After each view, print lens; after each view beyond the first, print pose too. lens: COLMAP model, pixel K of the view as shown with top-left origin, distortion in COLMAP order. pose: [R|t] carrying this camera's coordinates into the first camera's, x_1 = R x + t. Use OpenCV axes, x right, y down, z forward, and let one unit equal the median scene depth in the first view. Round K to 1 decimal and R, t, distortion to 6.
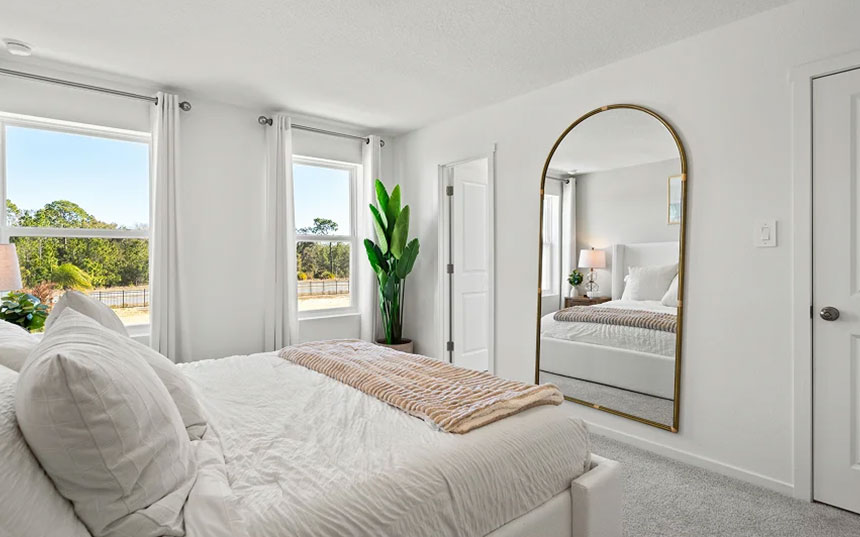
lens RADIAL K [[445.6, 0, 430.5], [0, 445.6, 257.6], [0, 0, 1]] dist [-0.000270, 0.000190]
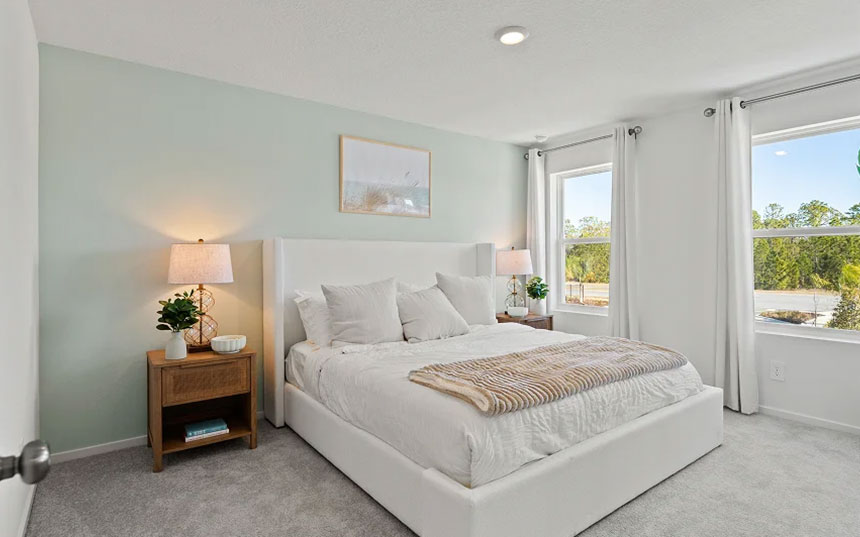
lens RADIAL K [[445.6, 0, 430.5], [0, 445.6, 257.6], [0, 0, 1]] dist [-0.000270, 0.000190]
pose [[-0.039497, 0.003059, -0.999215, 0.687328], [0.000632, 0.999995, 0.003036, -0.002594], [0.999219, -0.000512, -0.039499, 0.513359]]
